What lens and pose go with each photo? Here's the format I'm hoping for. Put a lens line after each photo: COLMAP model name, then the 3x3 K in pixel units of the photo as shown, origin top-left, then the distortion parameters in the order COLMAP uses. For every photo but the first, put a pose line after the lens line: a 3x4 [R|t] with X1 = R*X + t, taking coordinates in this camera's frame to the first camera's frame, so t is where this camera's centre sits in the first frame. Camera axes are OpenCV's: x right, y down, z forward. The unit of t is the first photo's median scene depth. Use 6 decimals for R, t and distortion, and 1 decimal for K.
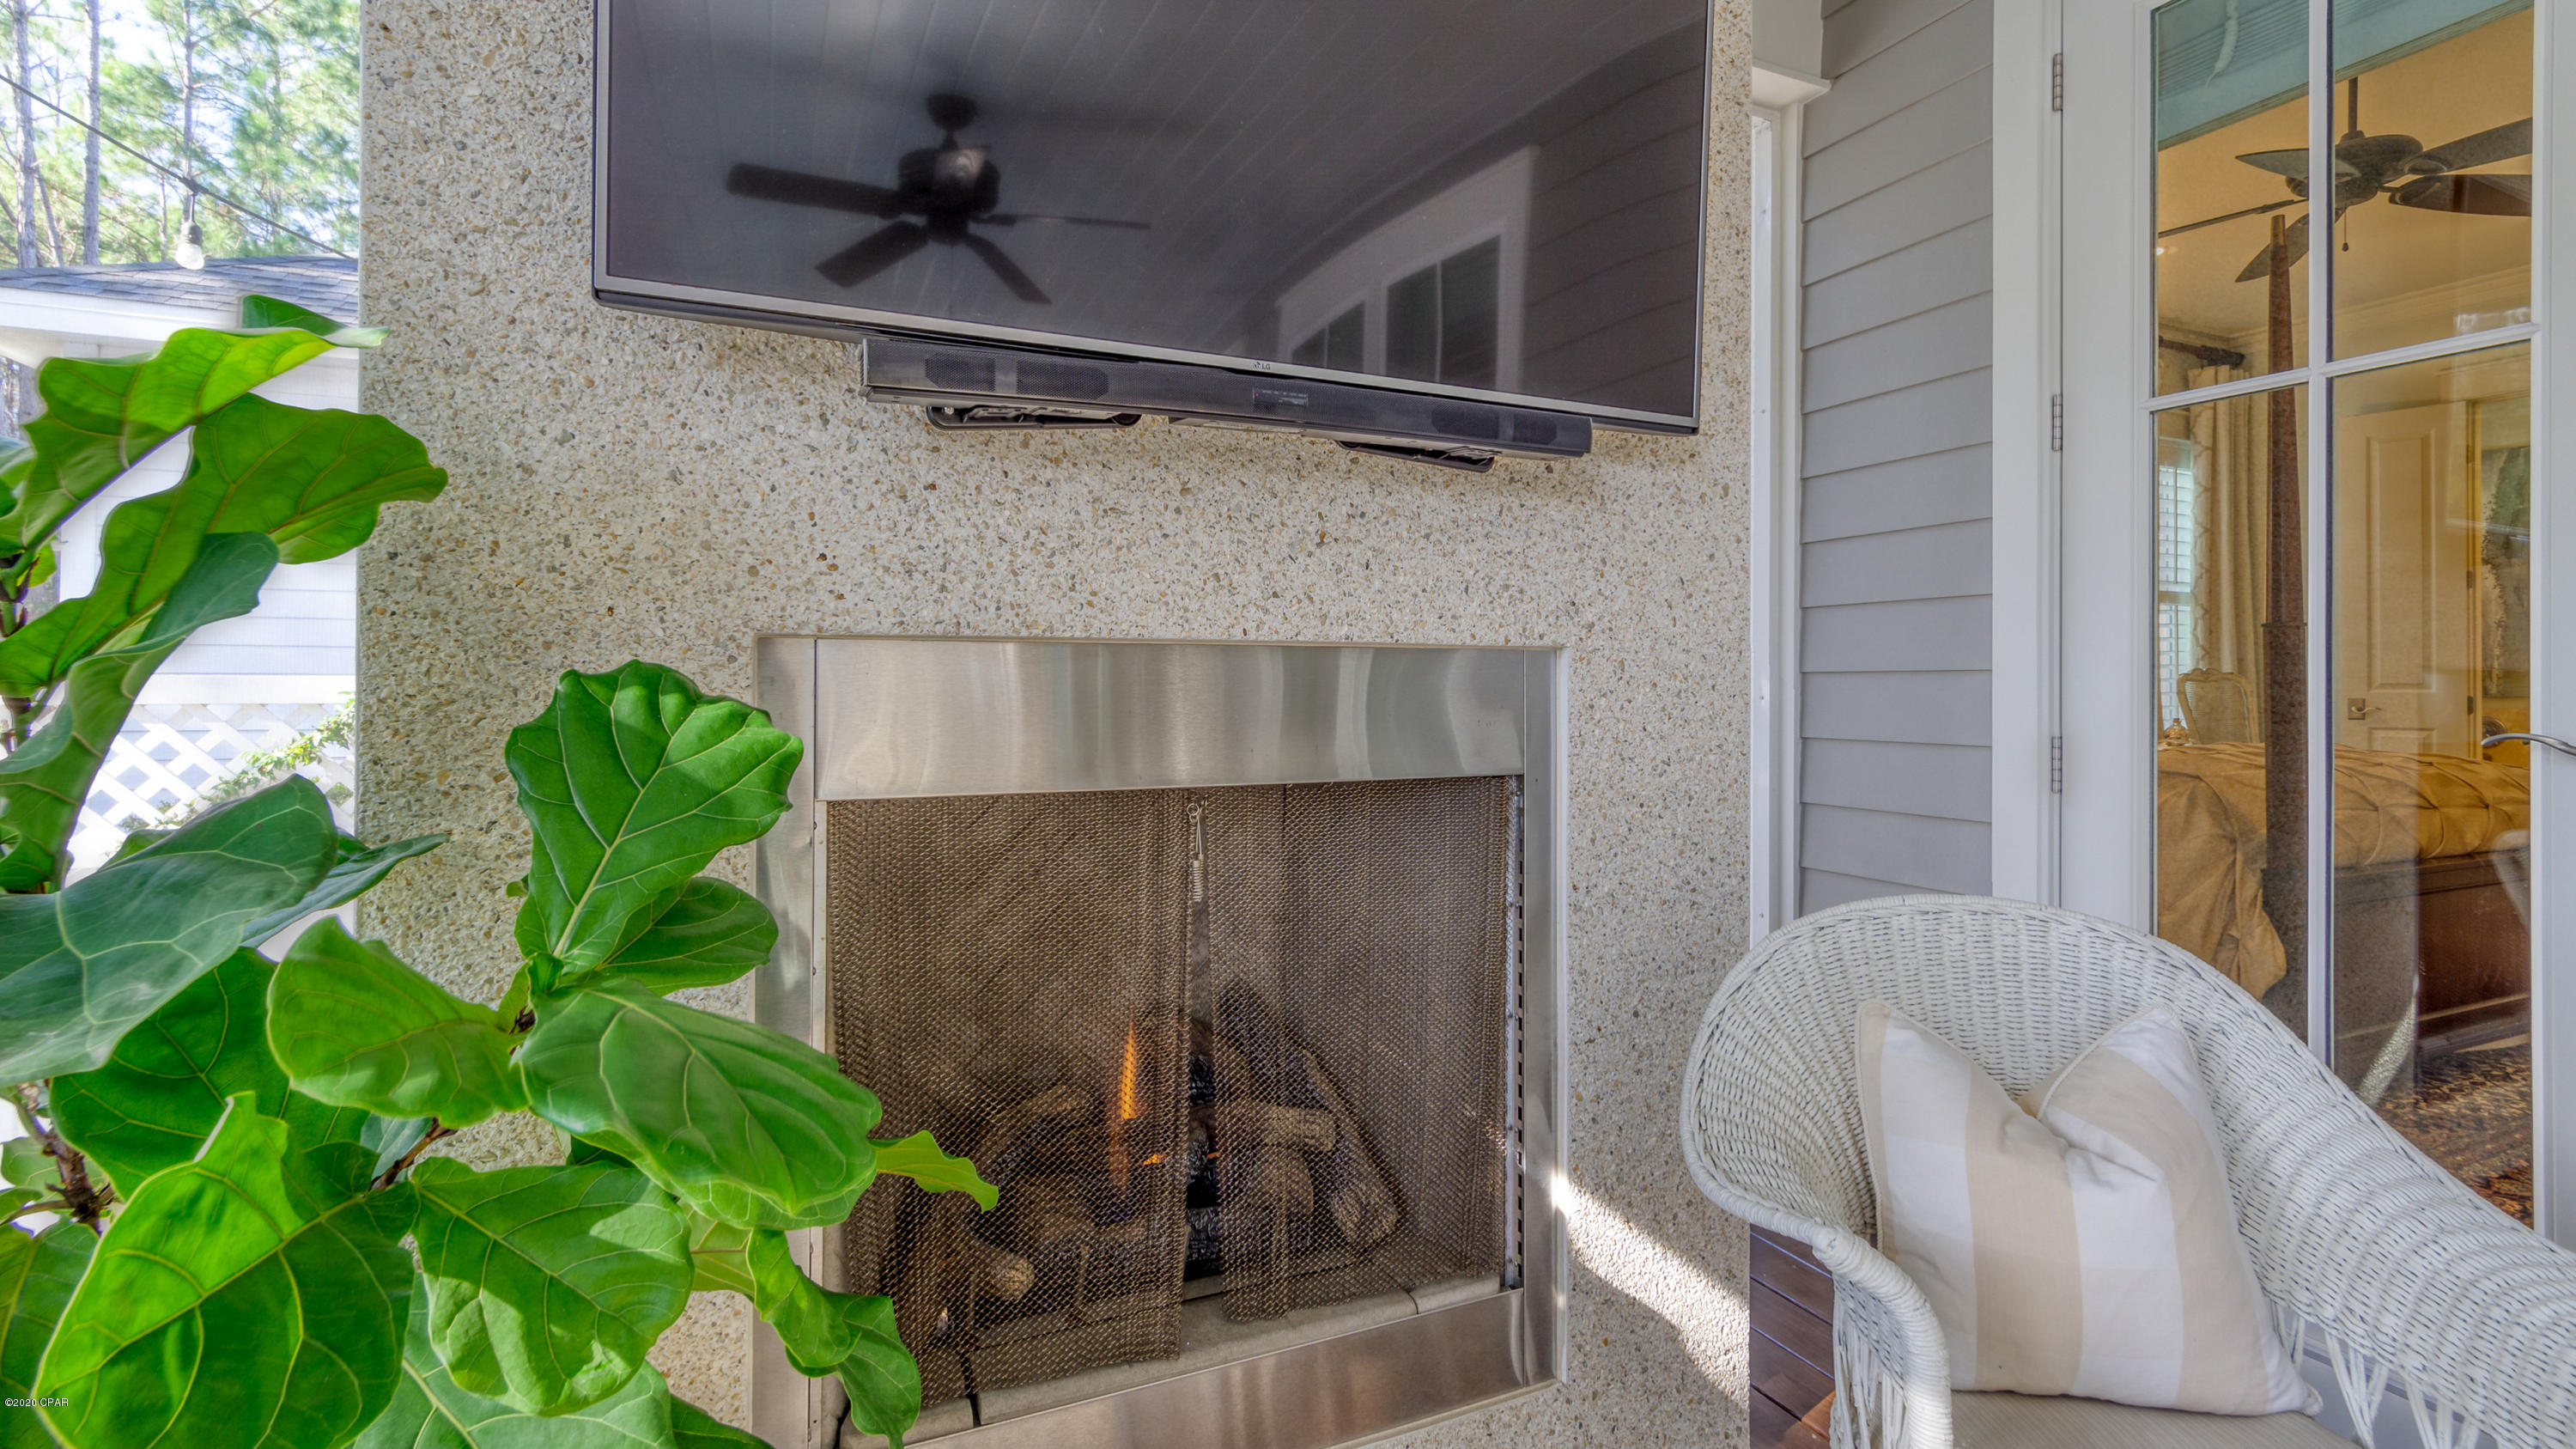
lens RADIAL K [[1198.7, 0, 1288.4], [0, 1198.7, 687.4], [0, 0, 1]] dist [-0.004840, -0.000709]
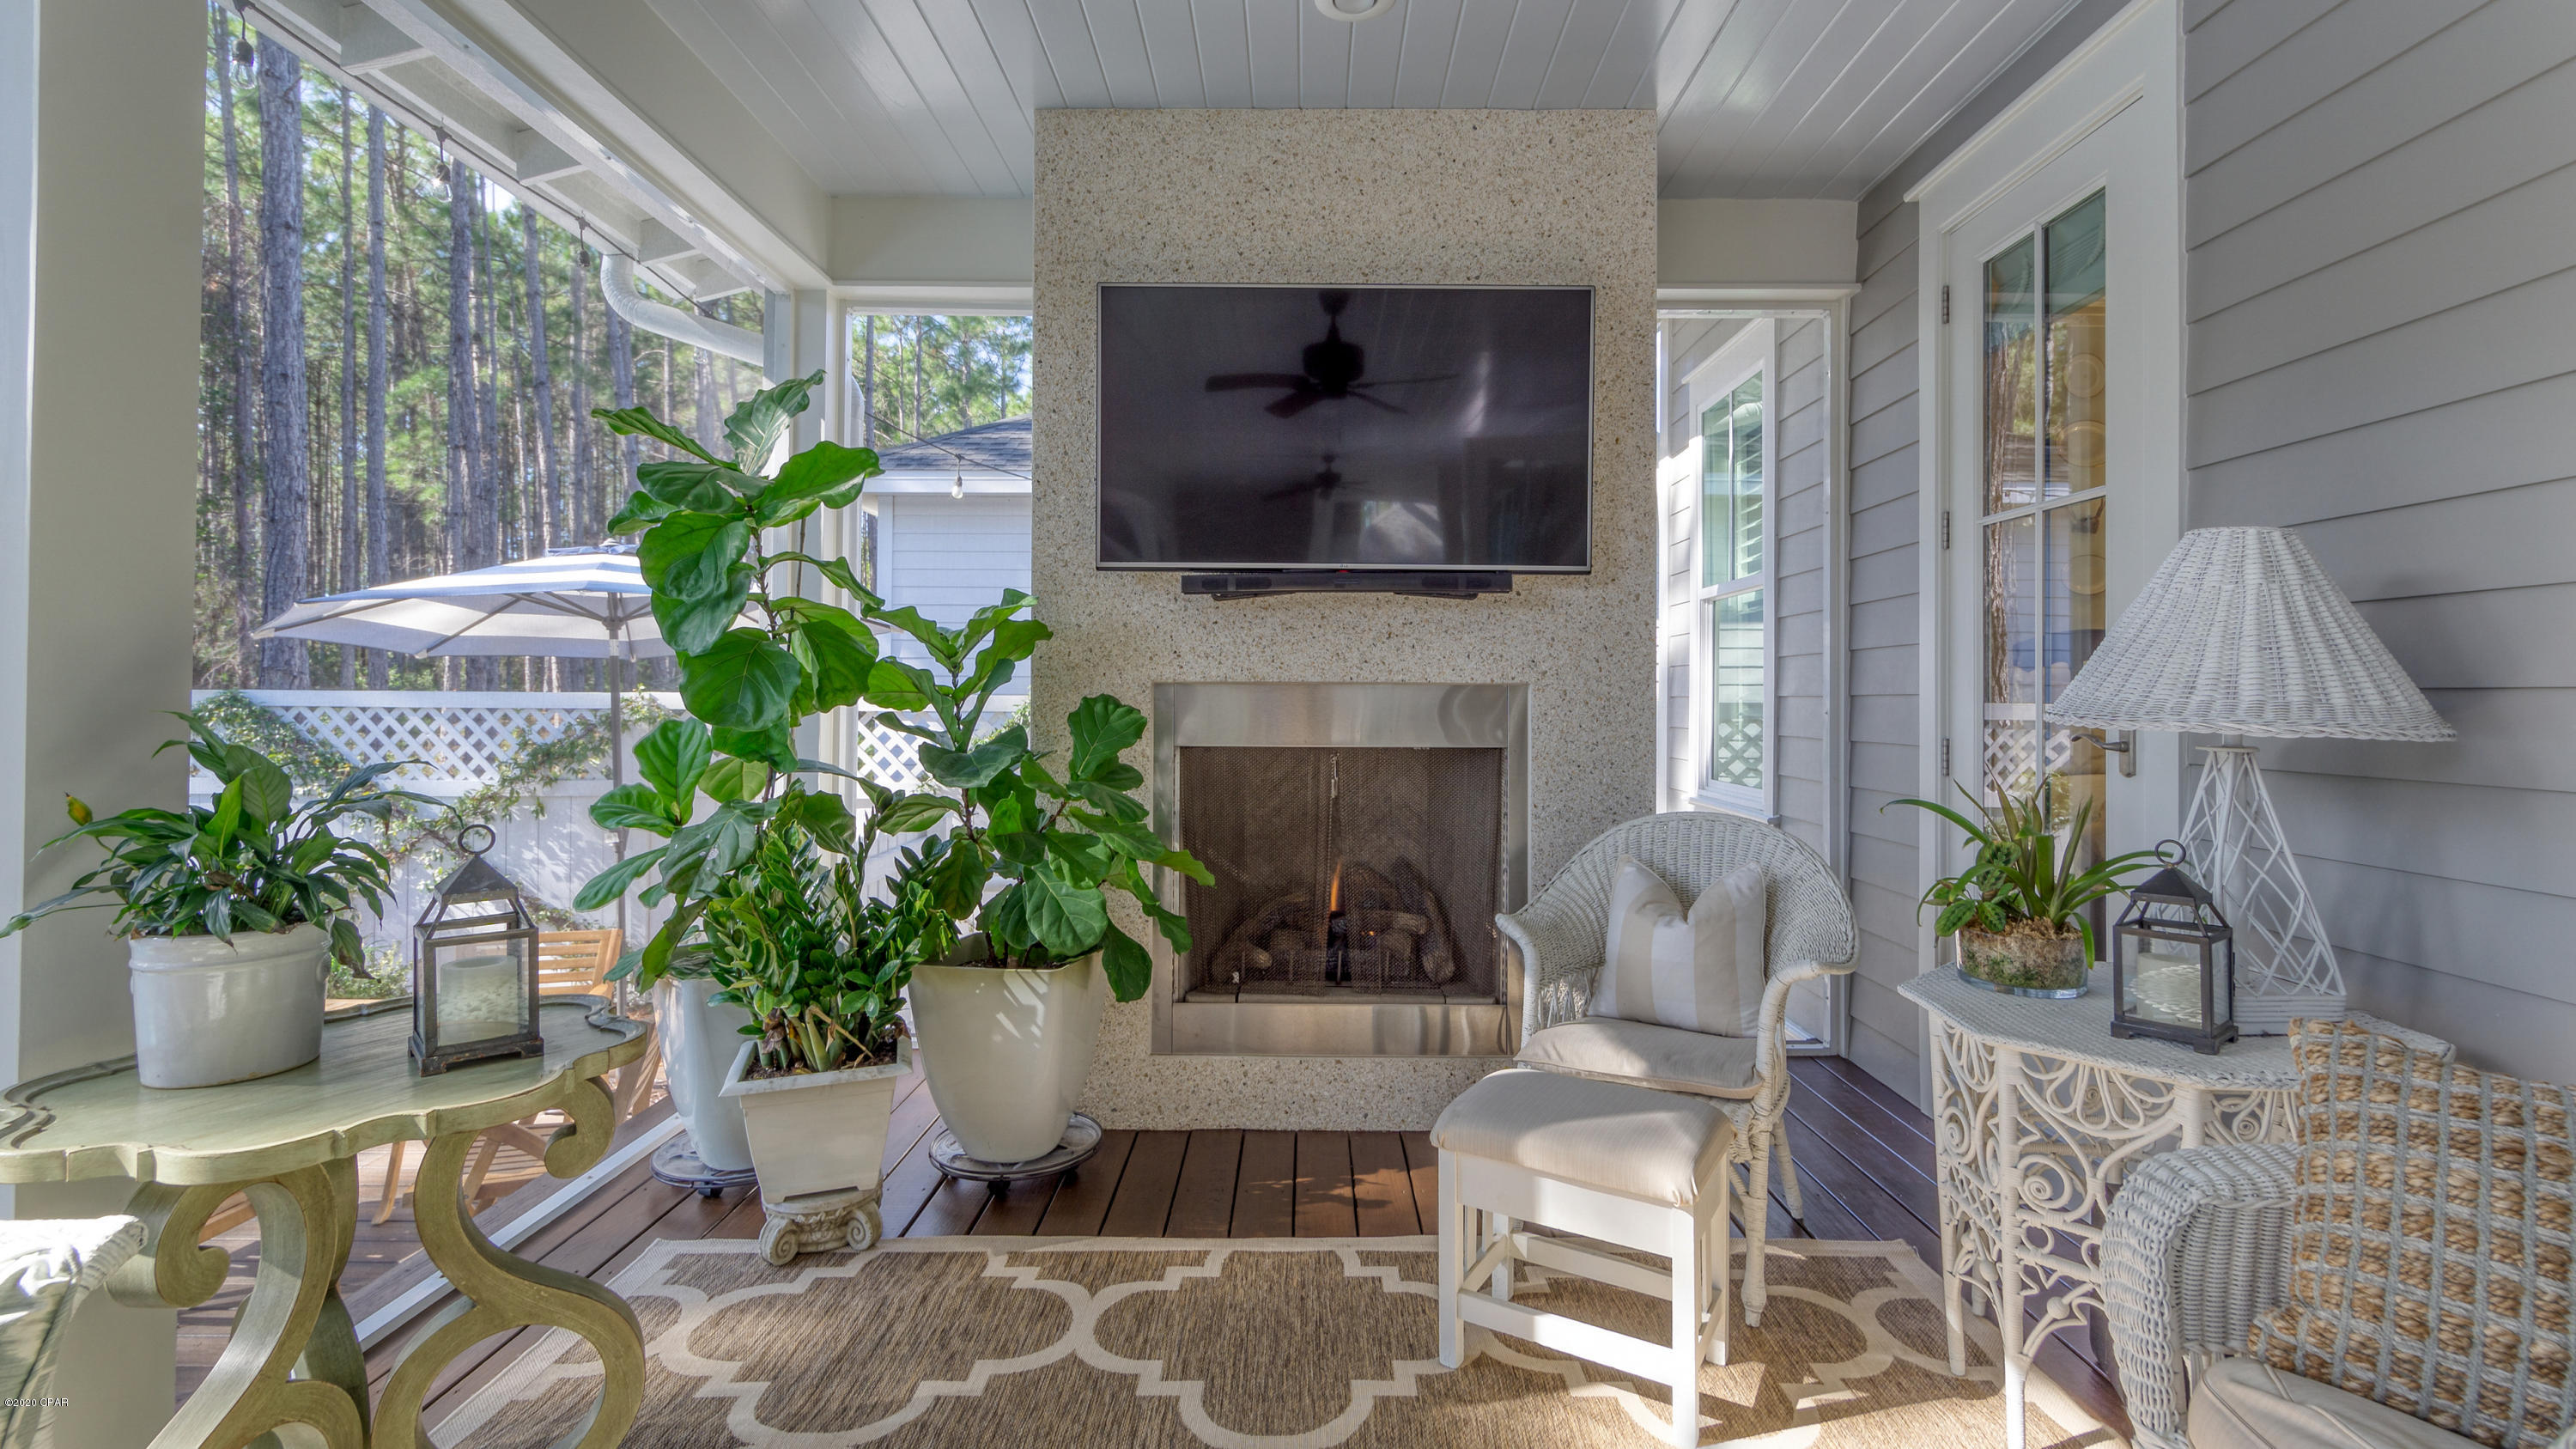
lens RADIAL K [[1068.2, 0, 1288.0], [0, 1068.2, 724.5], [0, 0, 1]] dist [-0.000244, -0.000046]
pose [[0.919759, 0.015171, -0.392191, 0.679949], [-0.005718, 0.999665, 0.025259, -0.009908], [0.392443, -0.020989, 0.919537, -0.947987]]
